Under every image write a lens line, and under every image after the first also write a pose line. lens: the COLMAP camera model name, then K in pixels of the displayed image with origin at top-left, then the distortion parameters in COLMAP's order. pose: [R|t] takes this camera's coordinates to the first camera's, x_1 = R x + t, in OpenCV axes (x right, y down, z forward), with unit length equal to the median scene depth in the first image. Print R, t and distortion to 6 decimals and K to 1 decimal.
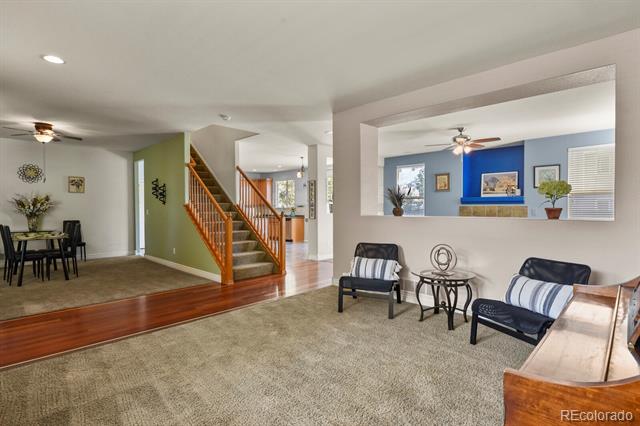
lens RADIAL K [[312.2, 0, 319.6], [0, 312.2, 213.4], [0, 0, 1]] dist [-0.012078, -0.002046]
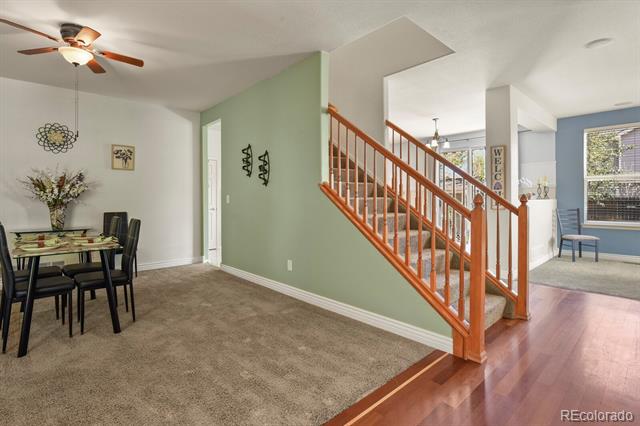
lens RADIAL K [[312.2, 0, 317.1], [0, 312.2, 198.2], [0, 0, 1]] dist [-0.012078, -0.002046]
pose [[0.997513, -0.003215, -0.070404, -0.398648], [0.002043, 0.999858, -0.016714, 0.006621], [0.070448, 0.016529, 0.997379, 0.452722]]
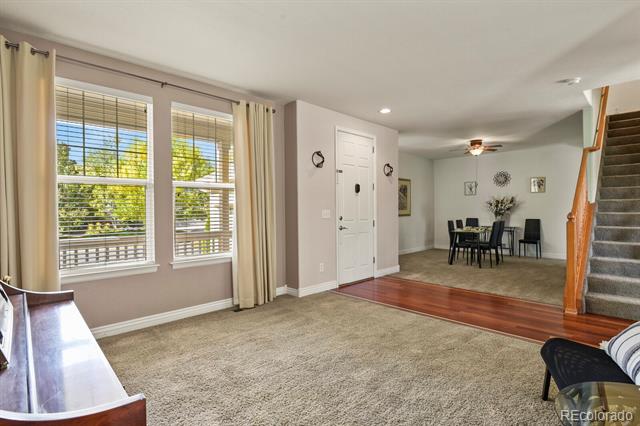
lens RADIAL K [[312.2, 0, 318.0], [0, 312.2, 213.6], [0, 0, 1]] dist [-0.012078, -0.002046]
pose [[-0.026162, 0.011643, -0.999590, 0.337790], [-0.006407, 0.999910, 0.011815, -0.004430], [0.999637, 0.006713, -0.026085, 0.345898]]
